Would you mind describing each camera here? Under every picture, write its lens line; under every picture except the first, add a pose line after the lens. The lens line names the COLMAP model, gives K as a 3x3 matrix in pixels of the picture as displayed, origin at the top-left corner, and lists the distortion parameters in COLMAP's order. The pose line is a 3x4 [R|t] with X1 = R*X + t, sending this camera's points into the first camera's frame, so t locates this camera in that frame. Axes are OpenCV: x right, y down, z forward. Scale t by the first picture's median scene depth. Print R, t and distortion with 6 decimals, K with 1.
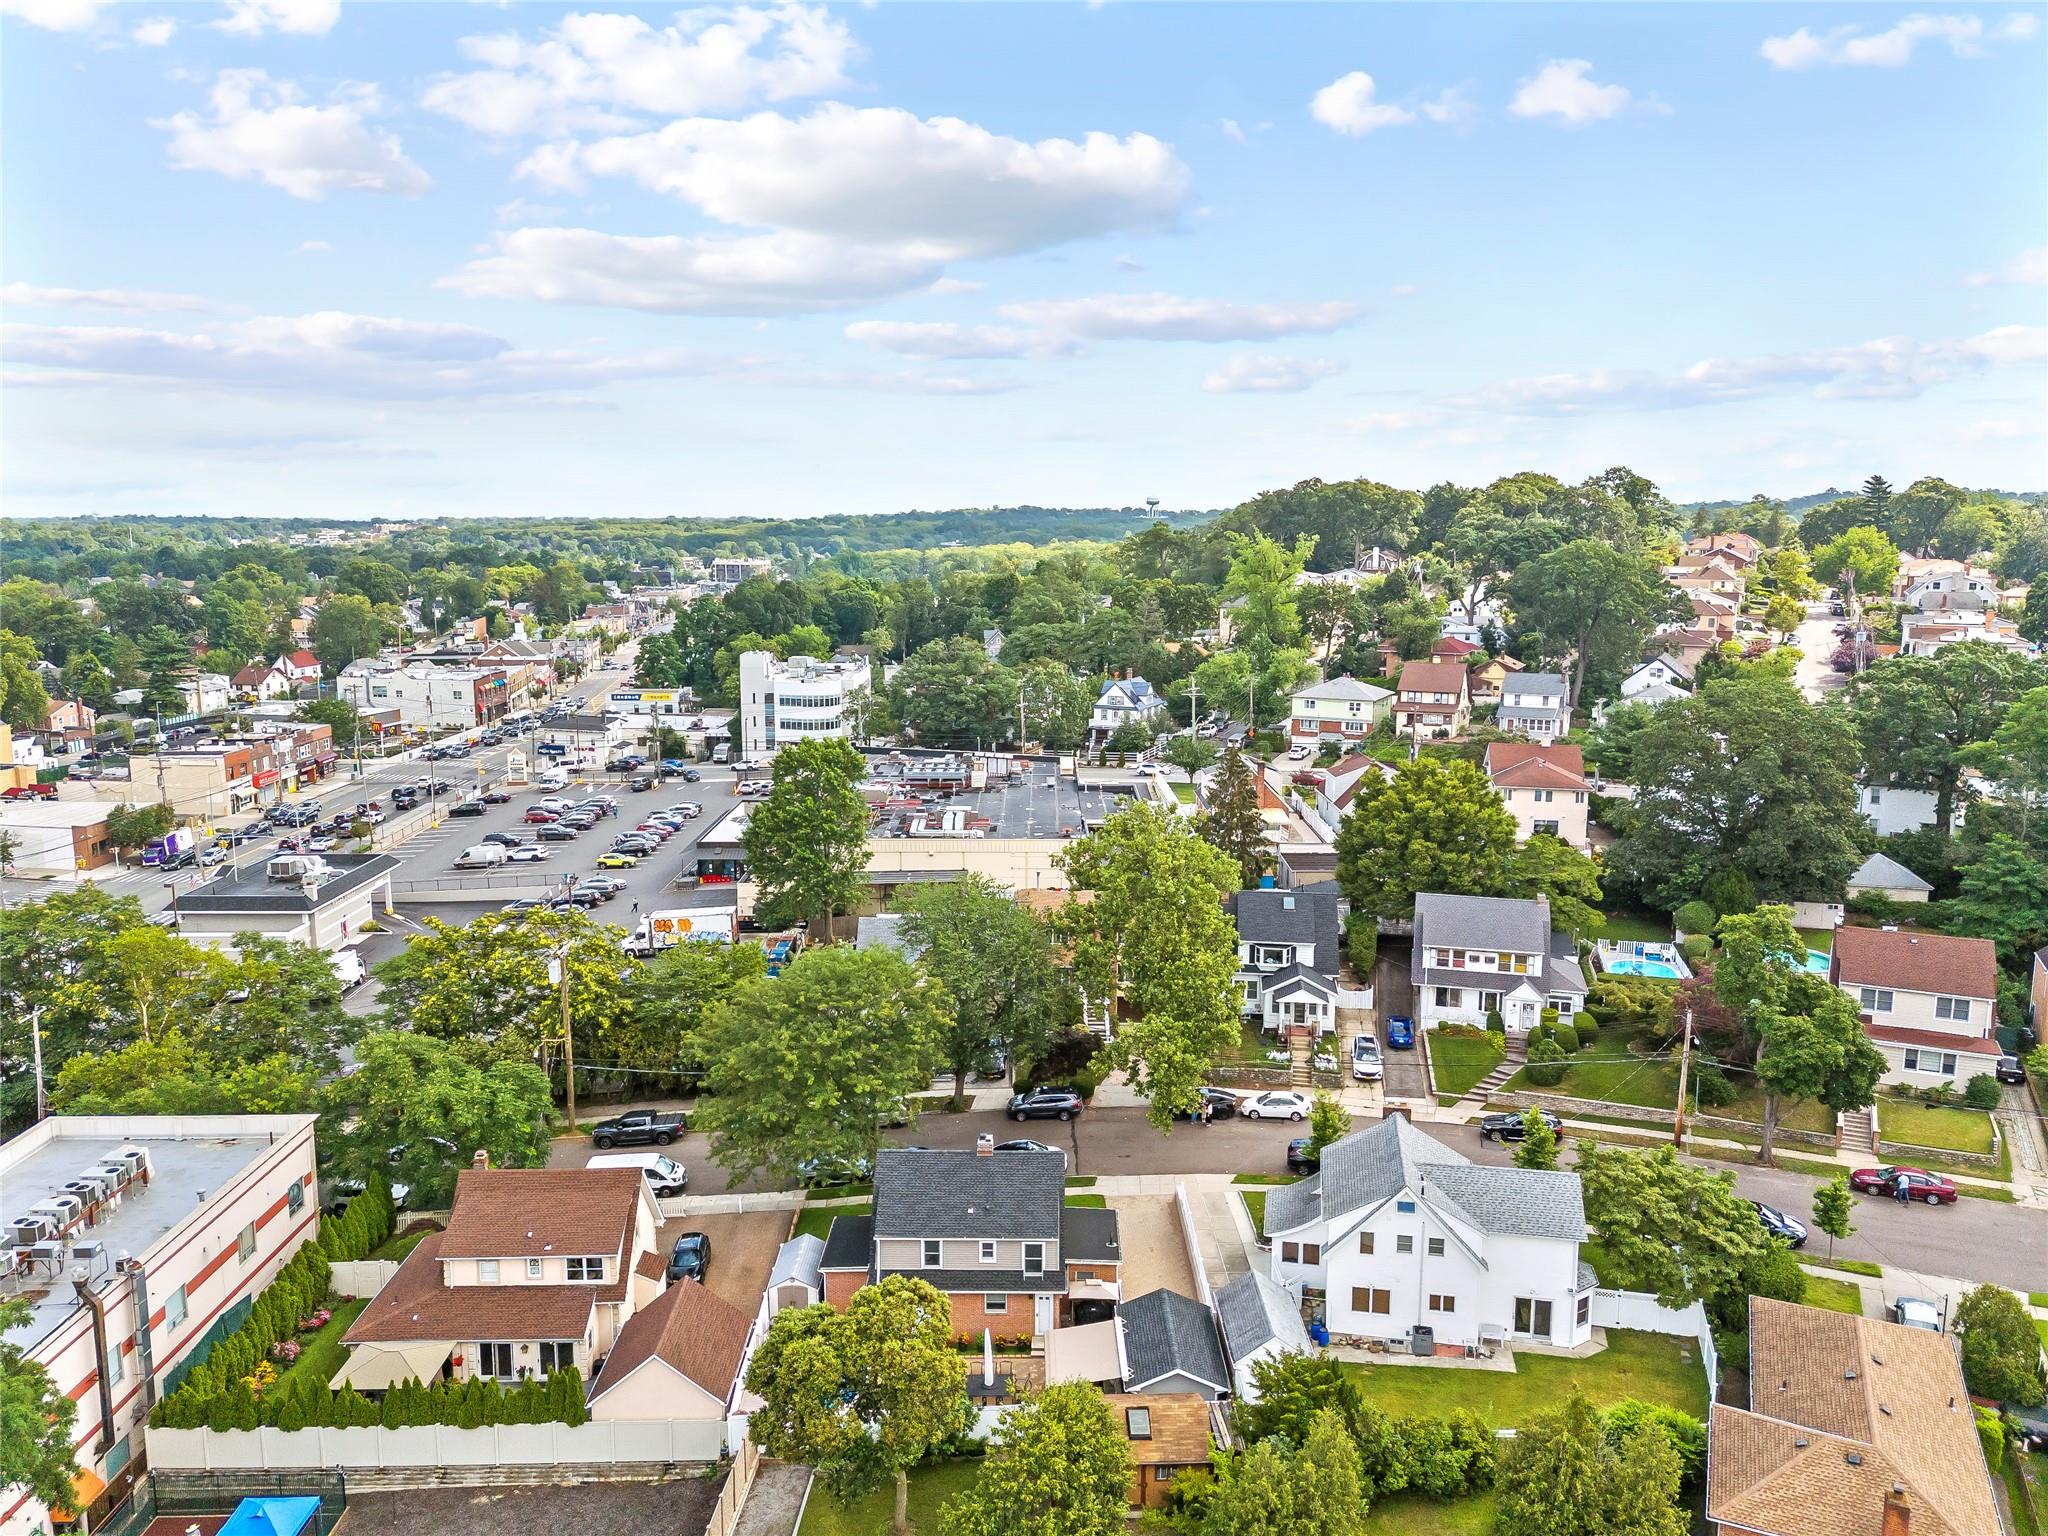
lens RADIAL K [[1517.5, 0, 1024.0], [0, 1517.5, 768.0], [0, 0, 1]] dist [0.061206, -0.002464]
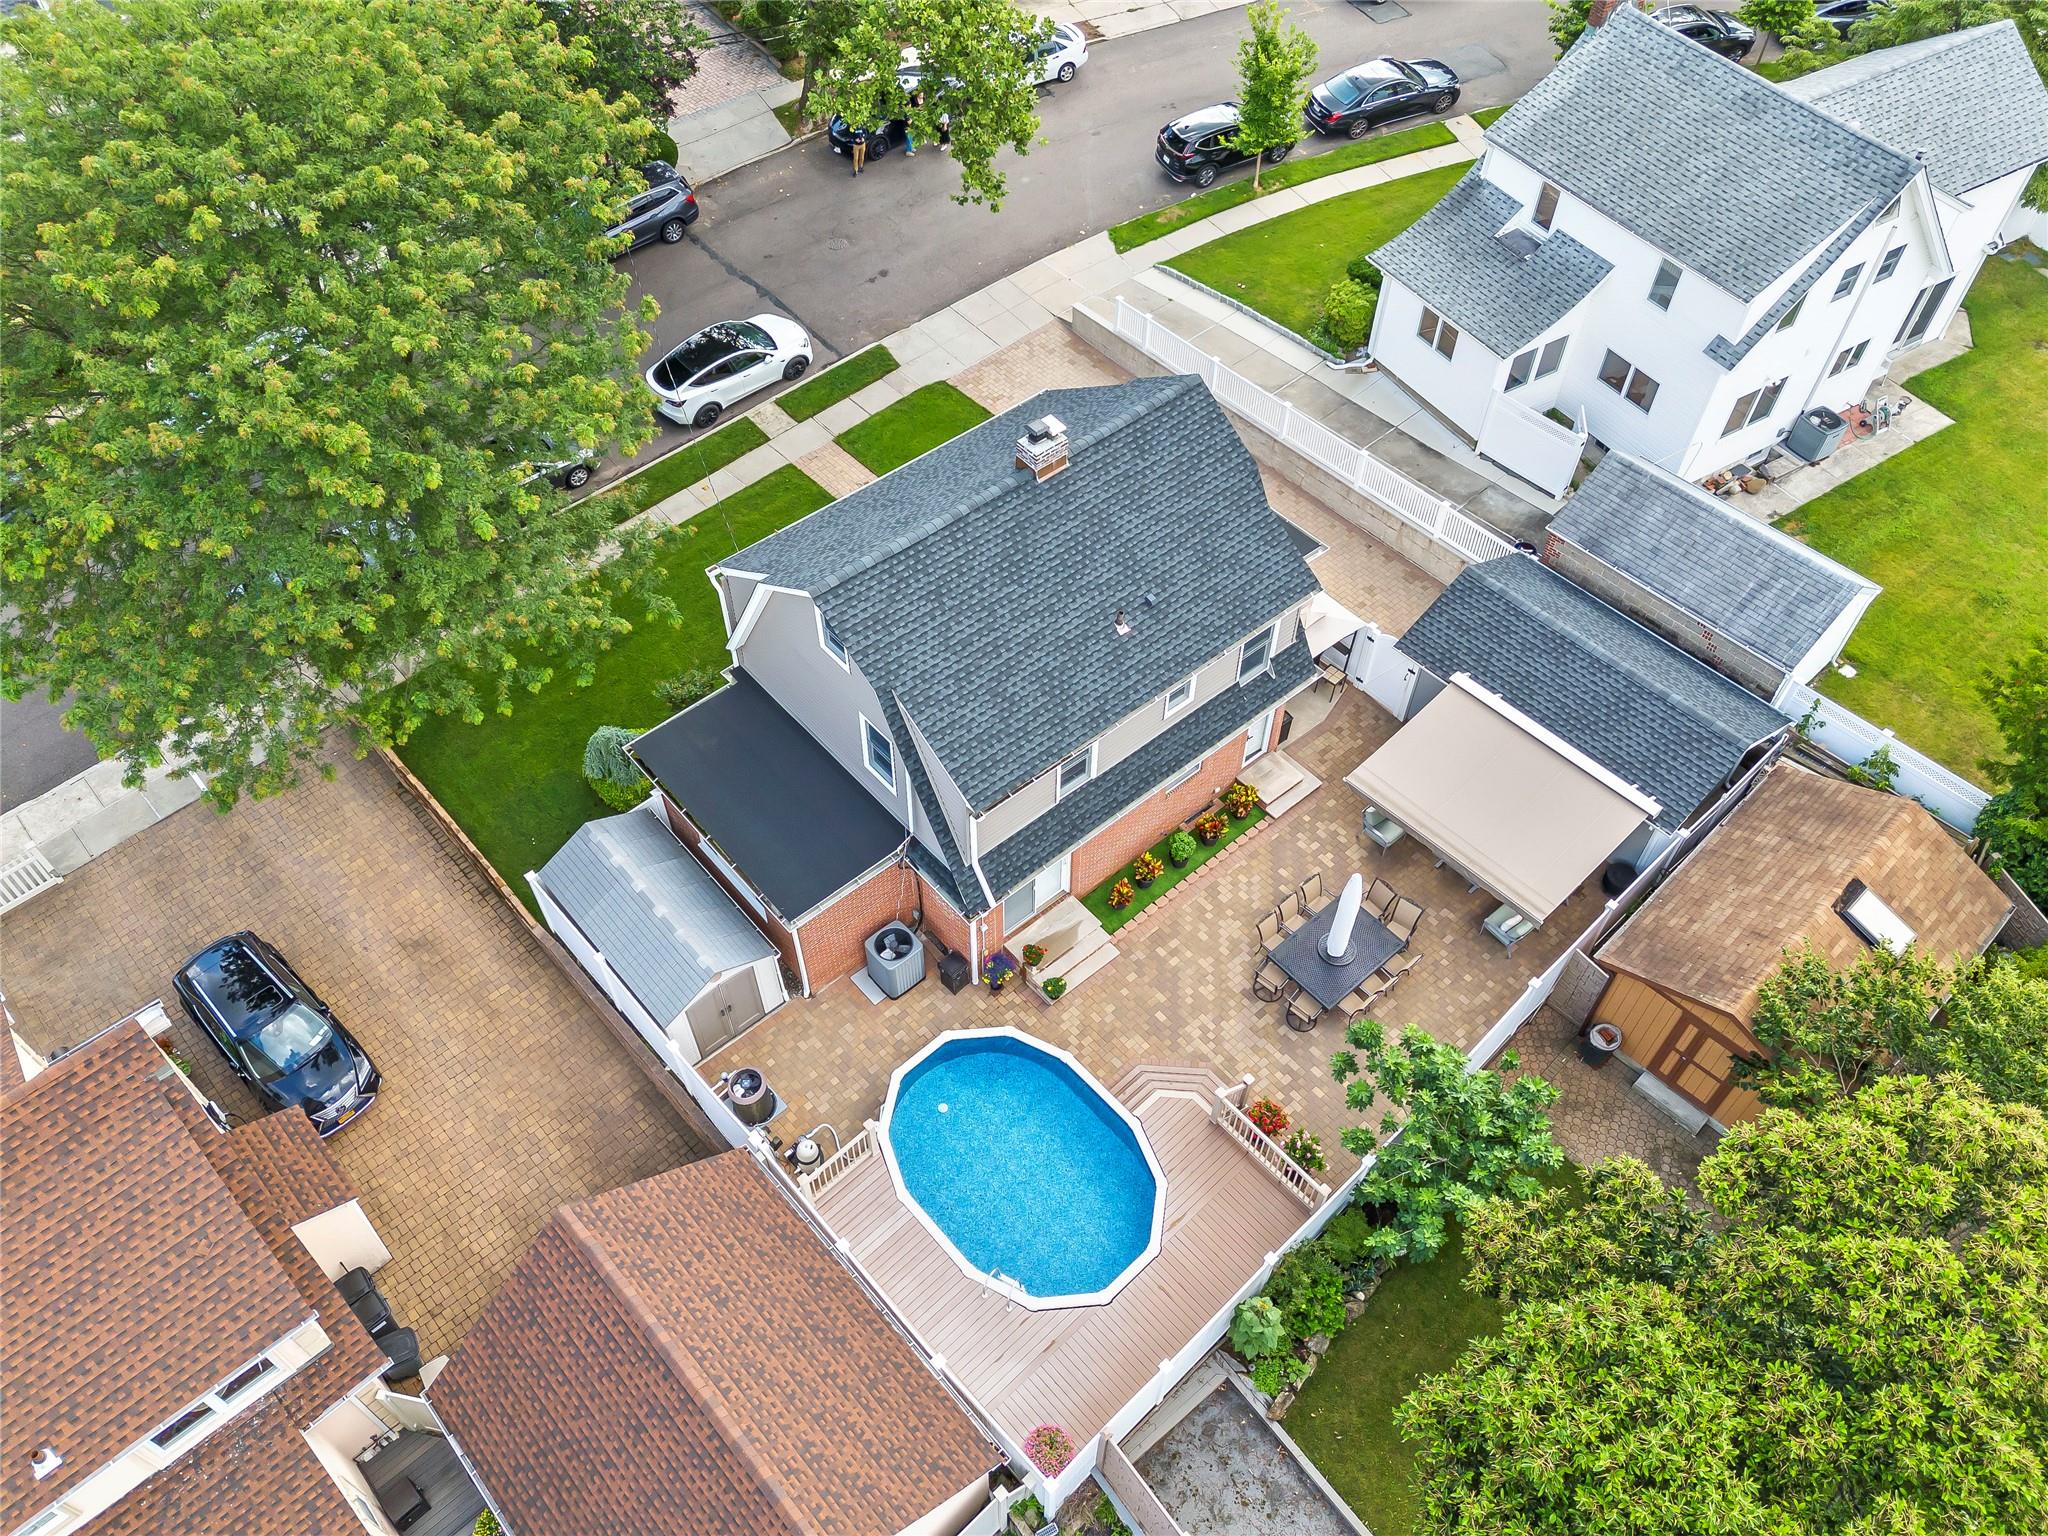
lens RADIAL K [[1517.5, 0, 1024.0], [0, 1517.5, 768.0], [0, 0, 1]] dist [0.061206, -0.002464]
pose [[0.748326, -0.514095, 0.419183, -0.188874], [0.108216, 0.718086, 0.687490, 0.041724], [-0.654444, -0.469105, 0.592995, 0.637873]]
